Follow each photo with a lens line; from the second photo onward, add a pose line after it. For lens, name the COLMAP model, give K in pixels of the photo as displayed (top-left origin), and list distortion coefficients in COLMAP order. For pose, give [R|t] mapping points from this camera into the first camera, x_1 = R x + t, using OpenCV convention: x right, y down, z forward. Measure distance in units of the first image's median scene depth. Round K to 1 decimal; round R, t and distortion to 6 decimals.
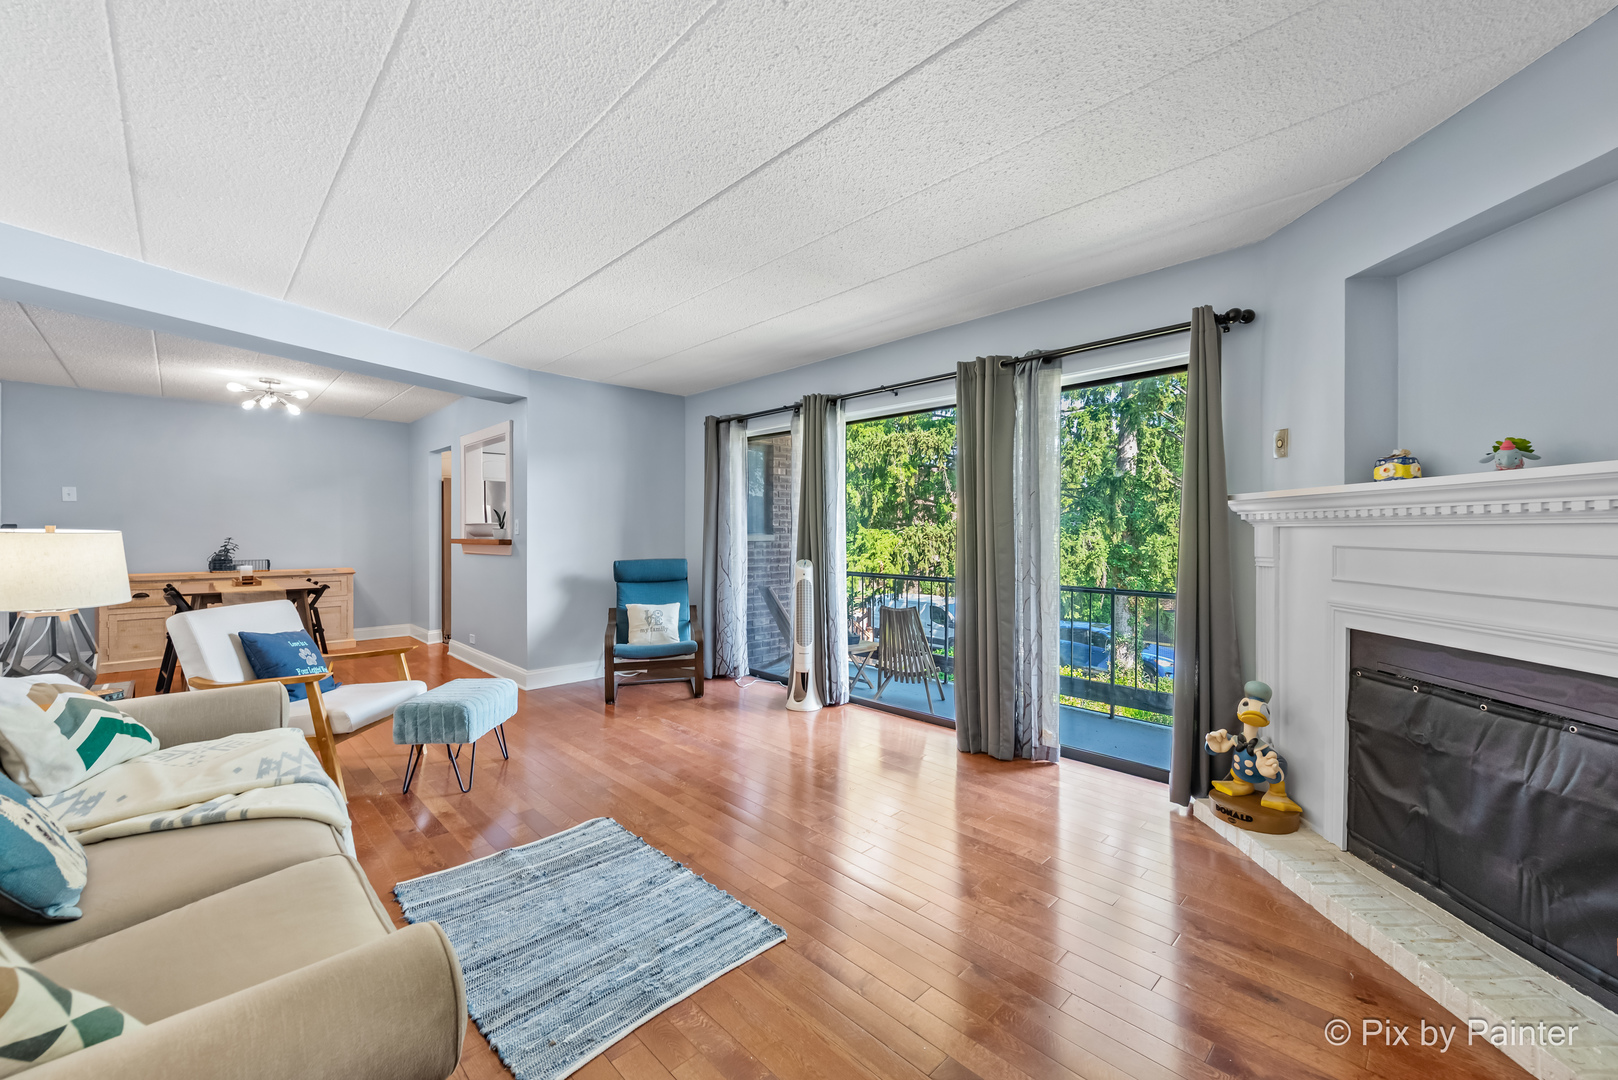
lens RADIAL K [[650.5, 0, 820.6], [0, 650.5, 538.7], [0, 0, 1]] dist [0.000704, -0.000989]
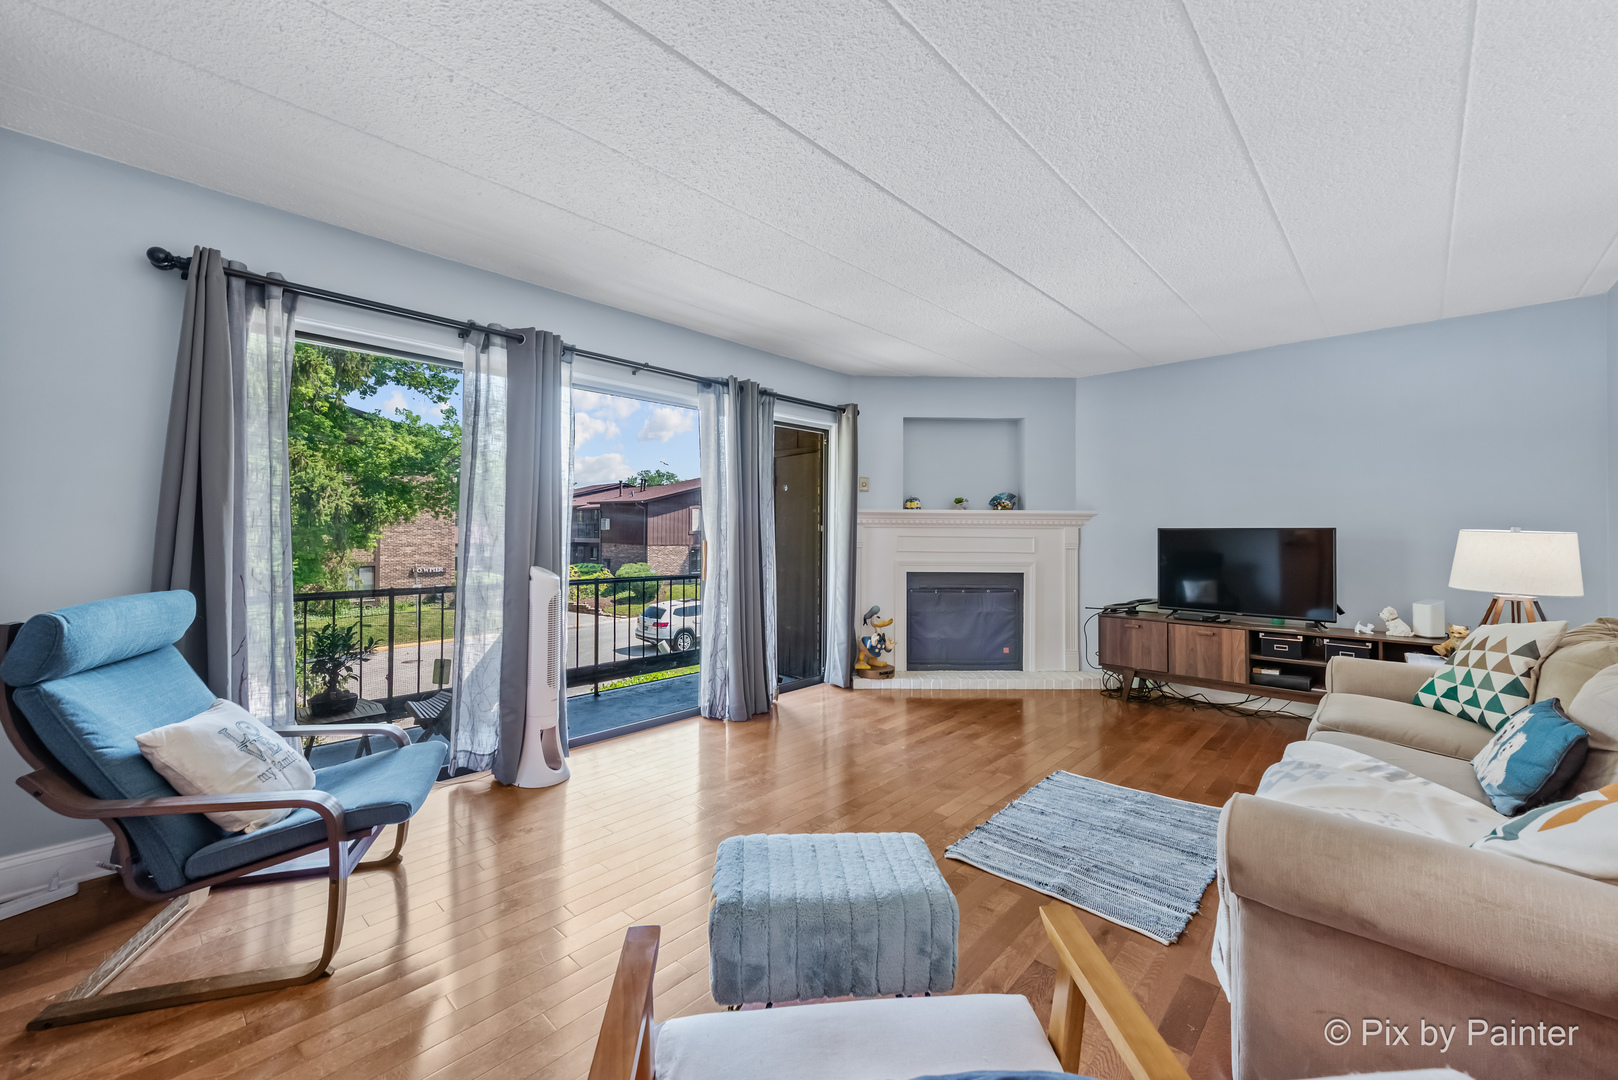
lens RADIAL K [[650.5, 0, 816.5], [0, 650.5, 524.5], [0, 0, 1]] dist [0.000704, -0.000989]
pose [[-0.068571, 0.004071, 0.997638, -0.716240], [0.001001, 0.999991, -0.004012, -0.009353], [-0.997646, 0.000724, -0.068574, 0.736187]]
